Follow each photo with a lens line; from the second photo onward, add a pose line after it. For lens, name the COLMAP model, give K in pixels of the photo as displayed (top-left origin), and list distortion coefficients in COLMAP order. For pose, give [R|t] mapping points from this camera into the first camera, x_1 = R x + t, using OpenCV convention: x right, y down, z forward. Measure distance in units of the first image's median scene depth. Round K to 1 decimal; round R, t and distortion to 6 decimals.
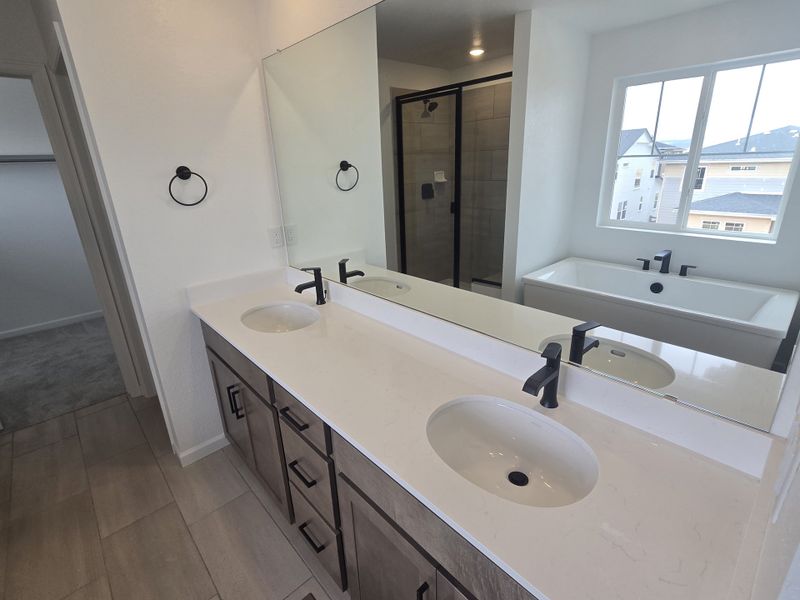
lens RADIAL K [[388.4, 0, 400.0], [0, 388.4, 300.0], [0, 0, 1]] dist [0.001002, 0.000369]
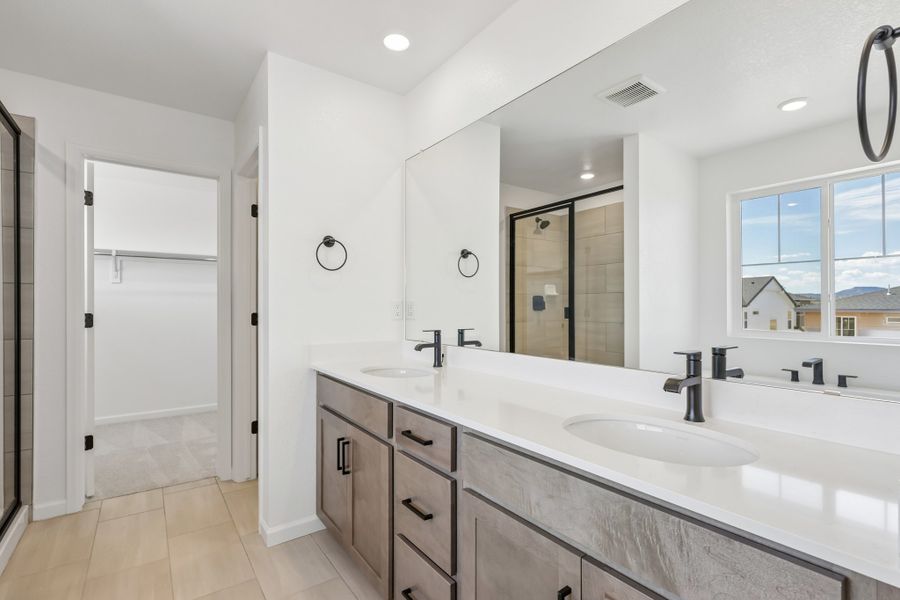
lens RADIAL K [[423.9, 0, 450.4], [0, 423.9, 306.5], [0, 0, 1]] dist [0.001824, 0.000000]
pose [[0.991945, 0.033662, -0.122113, -0.031298], [-0.071603, 0.944250, -0.321348, 0.144722], [0.104488, 0.327503, 0.939055, -0.040020]]
